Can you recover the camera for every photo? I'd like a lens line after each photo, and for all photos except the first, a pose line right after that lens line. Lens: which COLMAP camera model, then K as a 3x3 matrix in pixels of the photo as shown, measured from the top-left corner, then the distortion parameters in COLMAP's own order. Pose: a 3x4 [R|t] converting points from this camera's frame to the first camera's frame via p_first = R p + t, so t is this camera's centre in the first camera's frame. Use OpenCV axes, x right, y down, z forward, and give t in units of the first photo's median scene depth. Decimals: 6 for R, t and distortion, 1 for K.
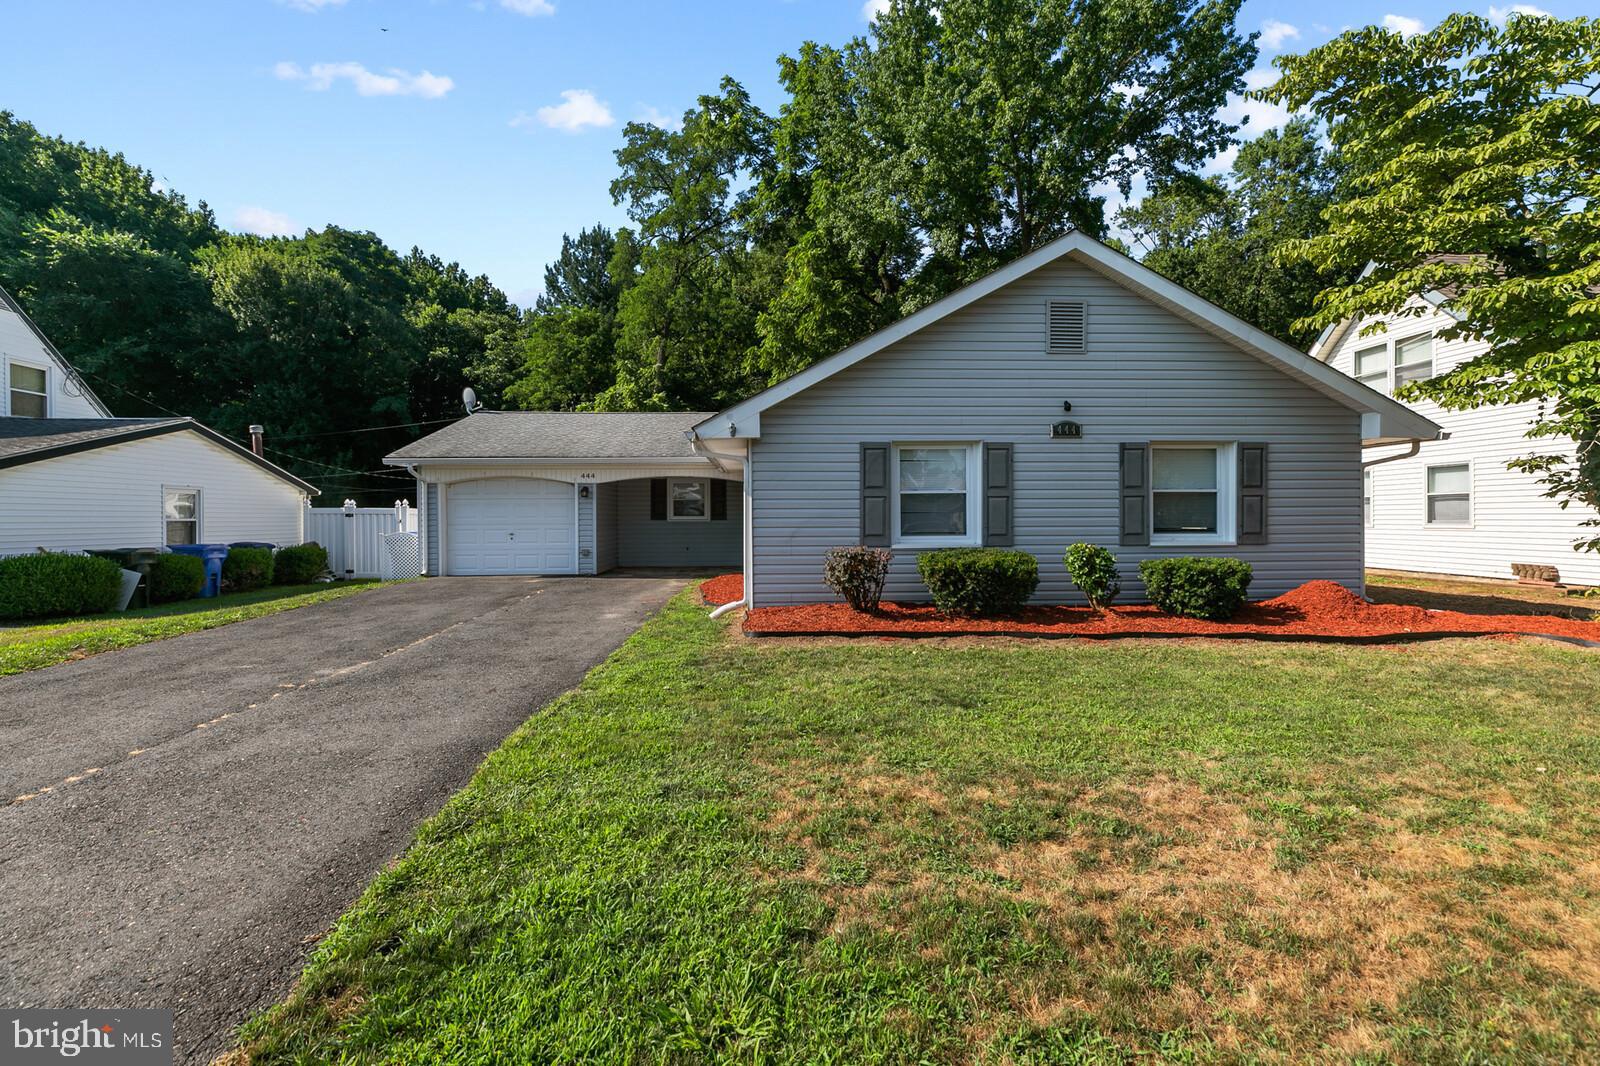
lens RADIAL K [[720.0, 0, 796.1], [0, 720.0, 529.9], [0, 0, 1]] dist [0.005792, 0.000403]
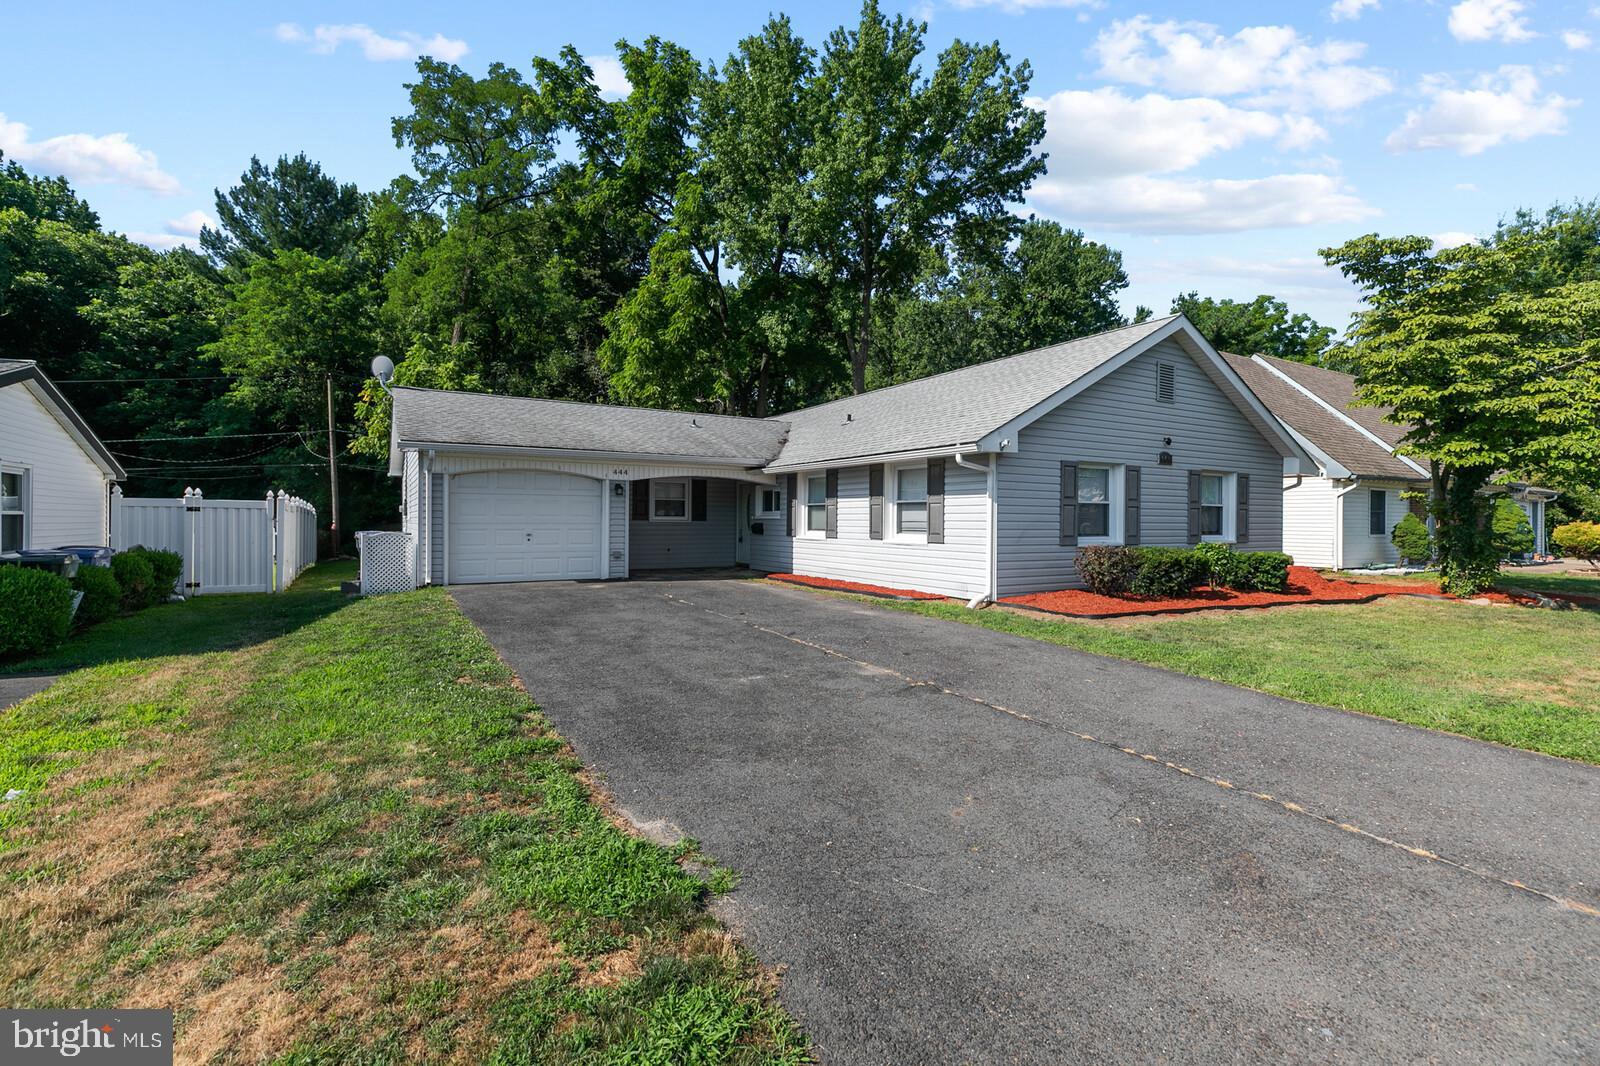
lens RADIAL K [[720.0, 0, 804.6], [0, 720.0, 528.4], [0, 0, 1]] dist [0.005792, 0.000403]
pose [[0.887393, 0.006941, 0.460962, -0.485099], [-0.004241, 0.999967, -0.006892, 0.002564], [-0.460994, 0.004161, 0.887393, 0.063426]]
